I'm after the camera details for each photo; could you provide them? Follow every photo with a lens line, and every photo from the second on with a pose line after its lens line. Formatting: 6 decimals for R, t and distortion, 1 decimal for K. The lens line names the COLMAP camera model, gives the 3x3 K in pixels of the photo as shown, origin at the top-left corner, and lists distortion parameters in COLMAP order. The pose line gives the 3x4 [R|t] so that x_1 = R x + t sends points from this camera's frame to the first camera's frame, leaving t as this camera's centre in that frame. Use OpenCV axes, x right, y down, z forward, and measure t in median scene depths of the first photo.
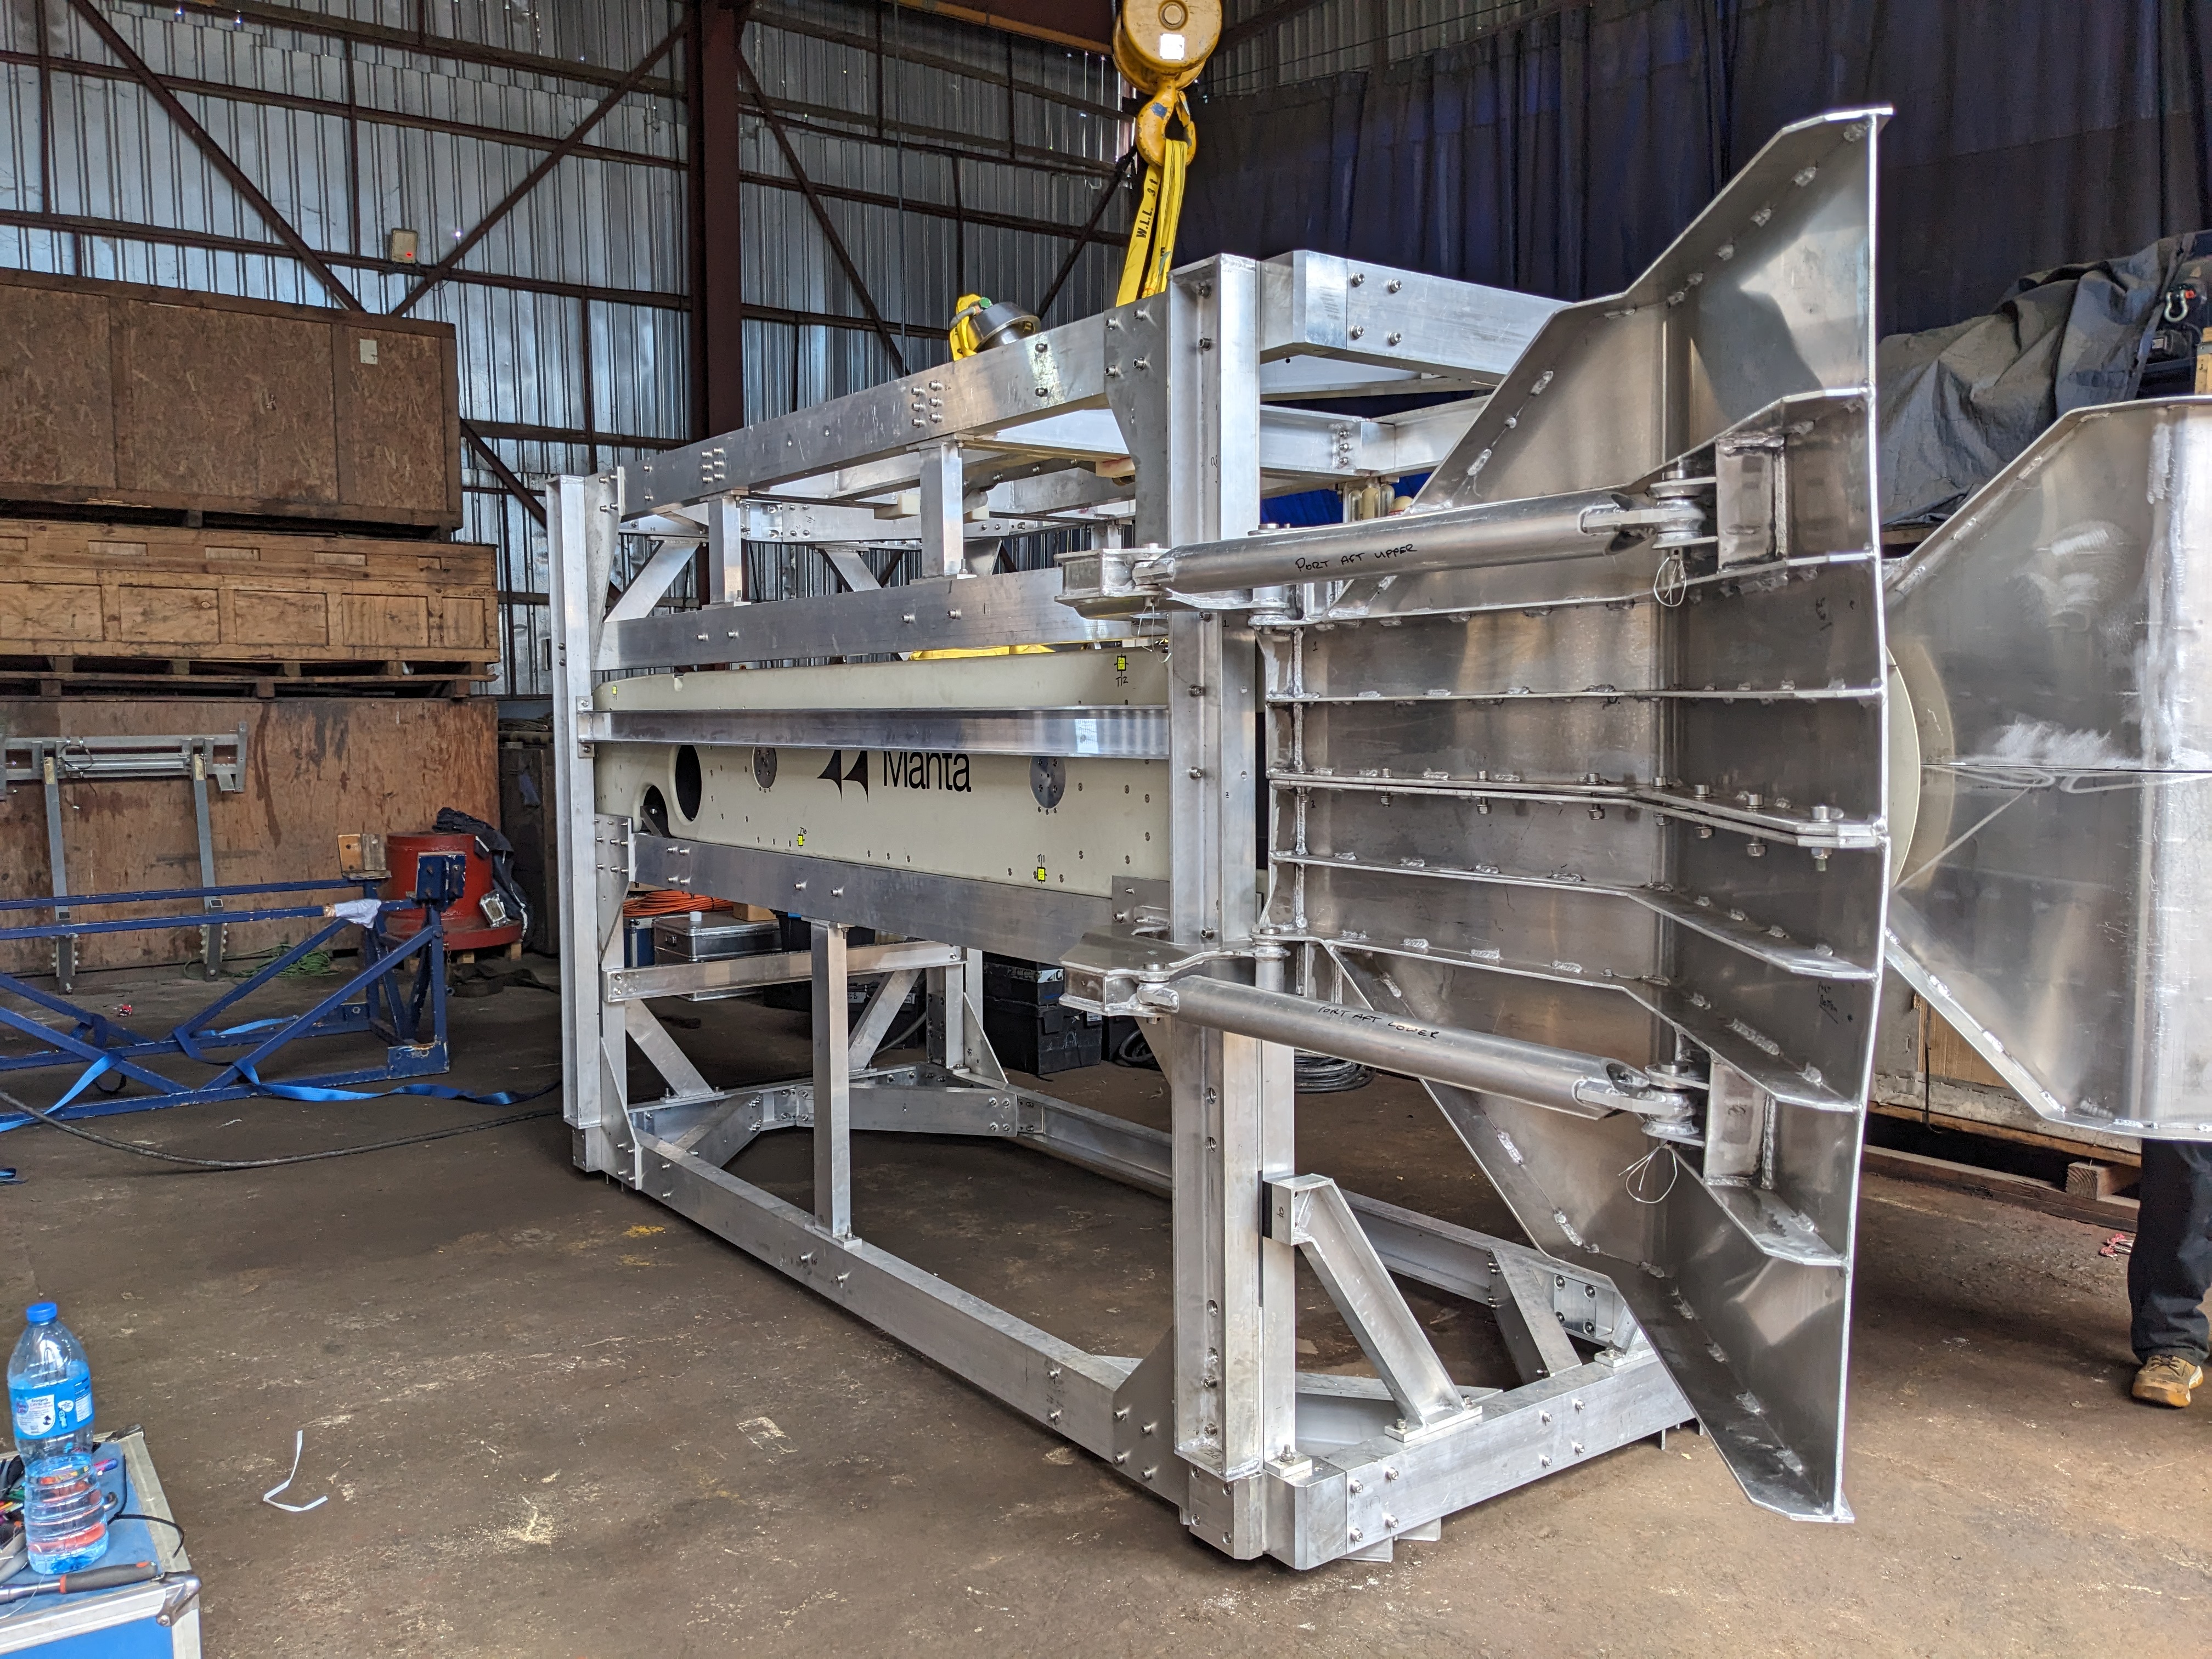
lens RADIAL K [[1734.3, 0, 1203.3], [0, 1734.3, 848.3], [0, 0, 1]] dist [0.028265, -0.045618]
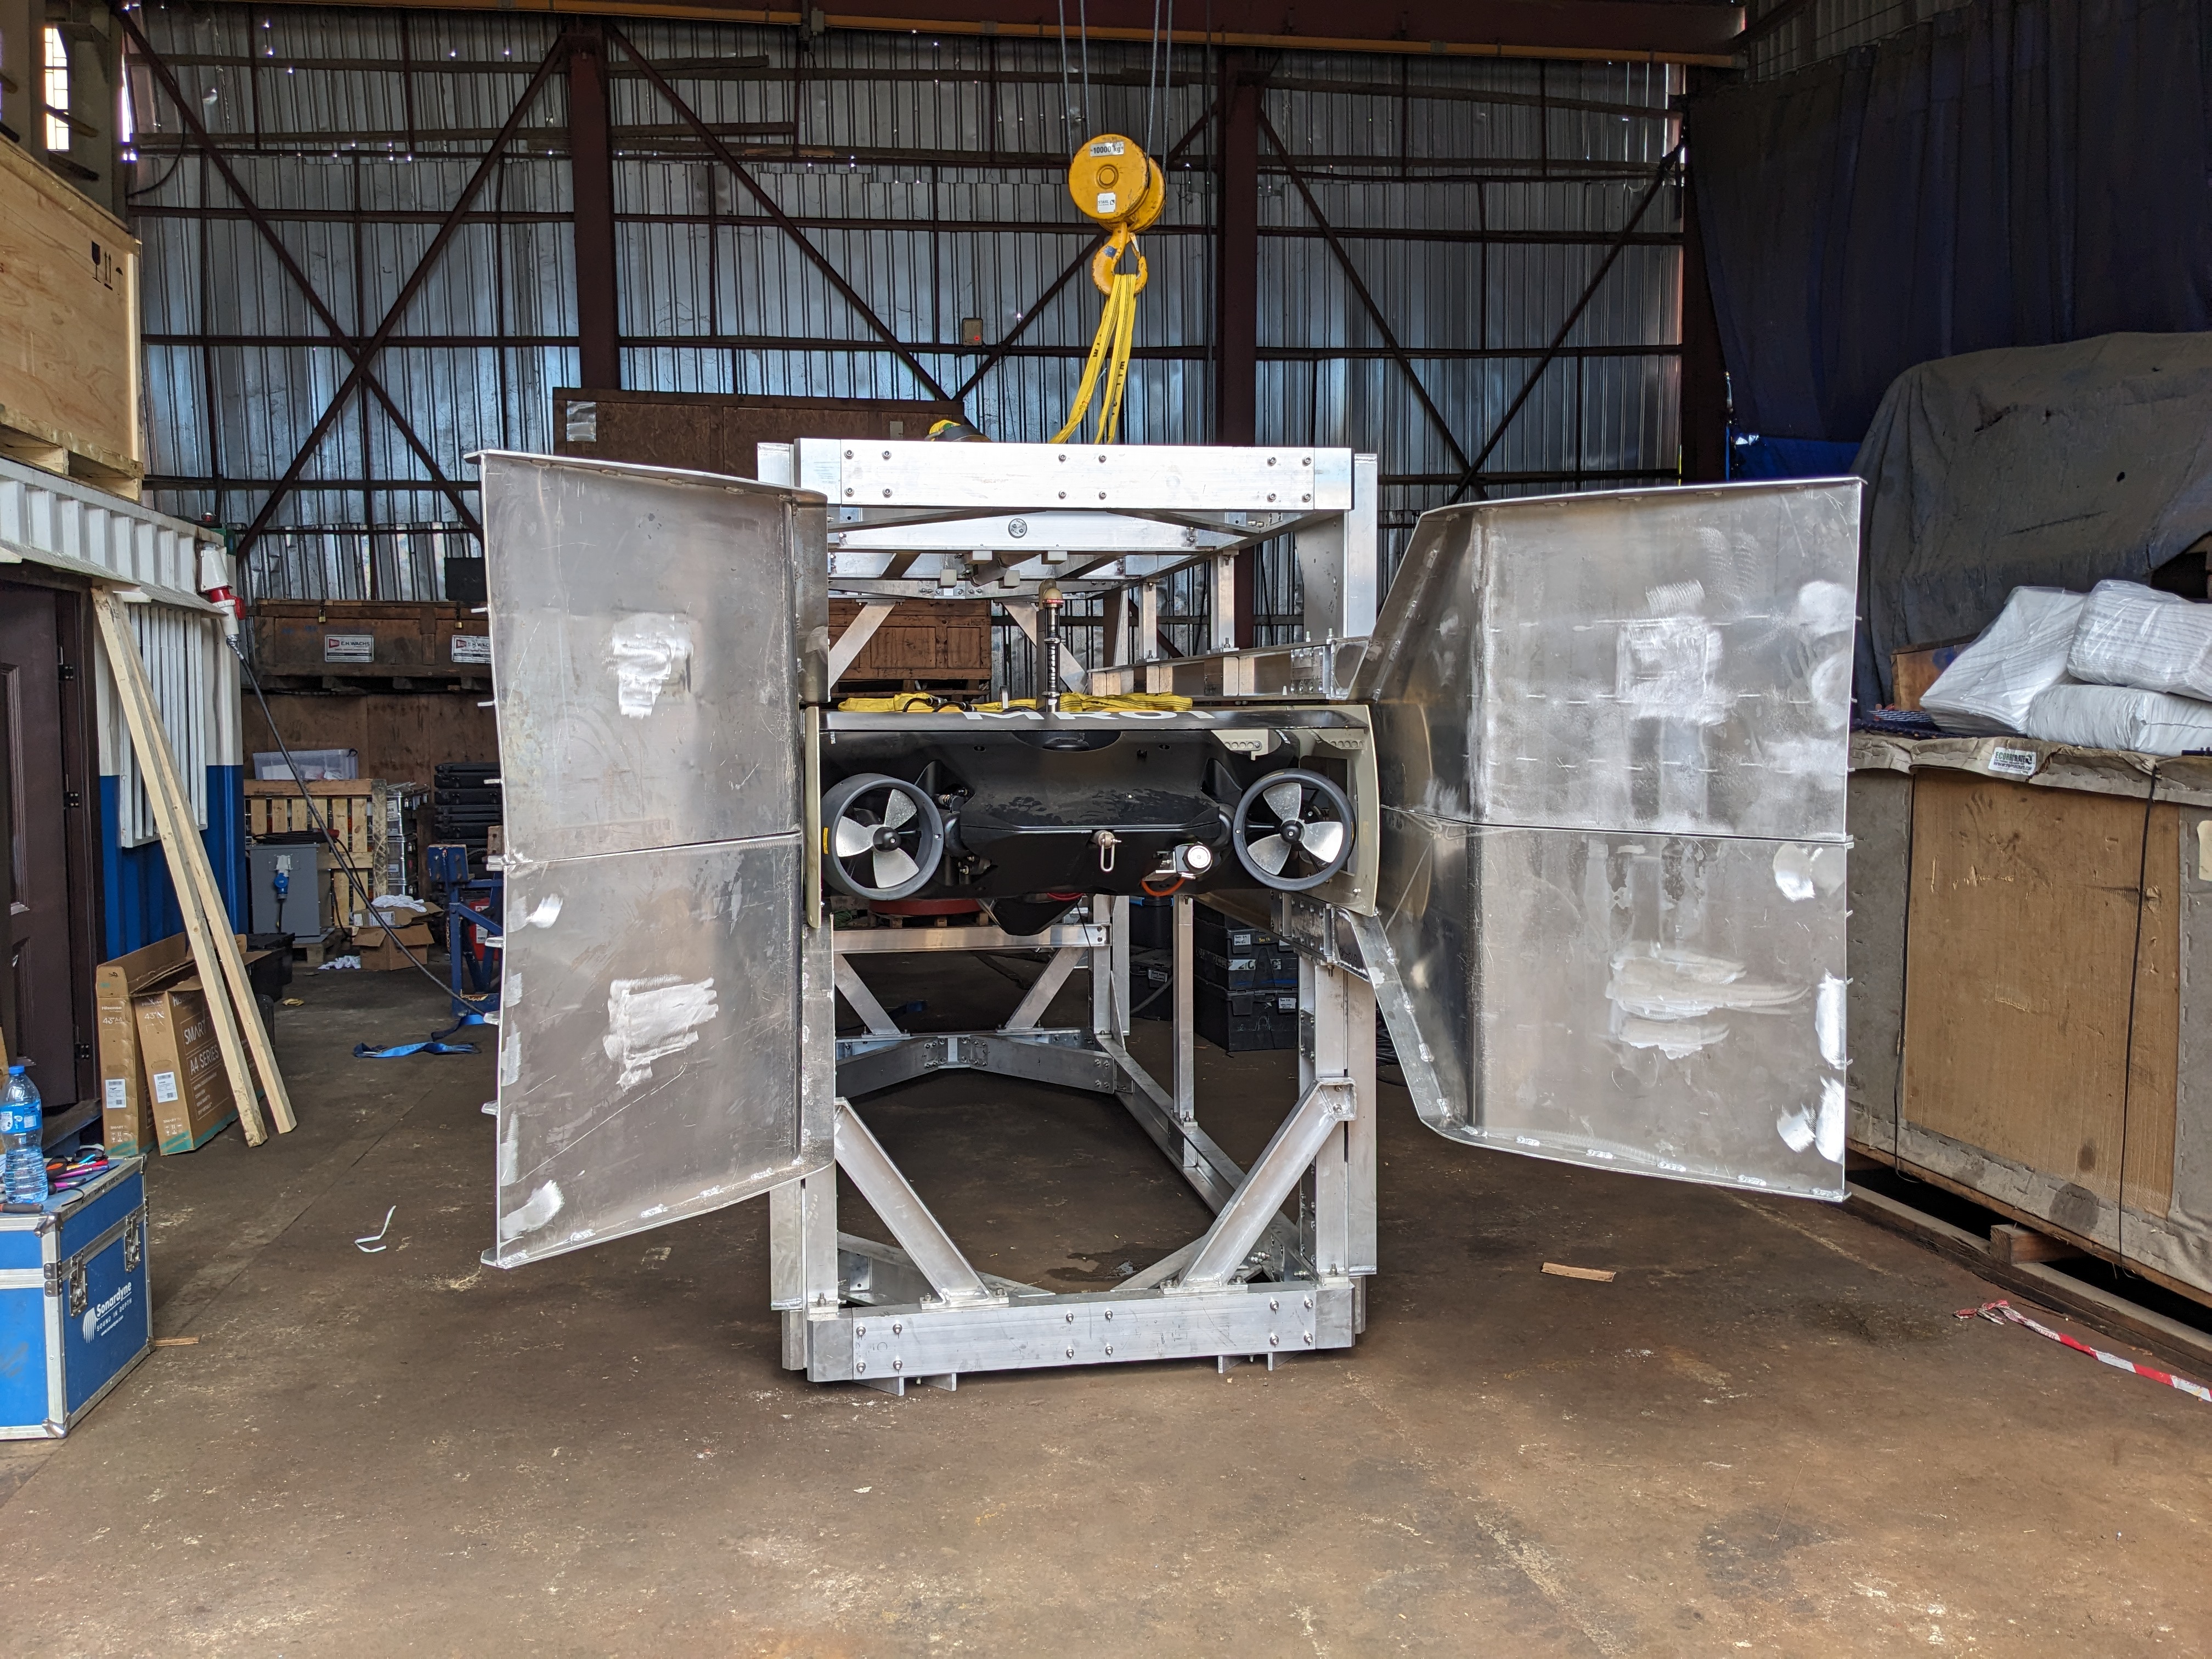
lens RADIAL K [[1734.3, 0, 1104.9], [0, 1734.3, 827.8], [0, 0, 1]] dist [0.028265, -0.045618]
pose [[0.892765, 0.032708, -0.449335, 0.177223], [-0.036195, 0.999344, 0.000832, -0.007143], [0.449067, 0.015521, 0.893363, -0.028029]]
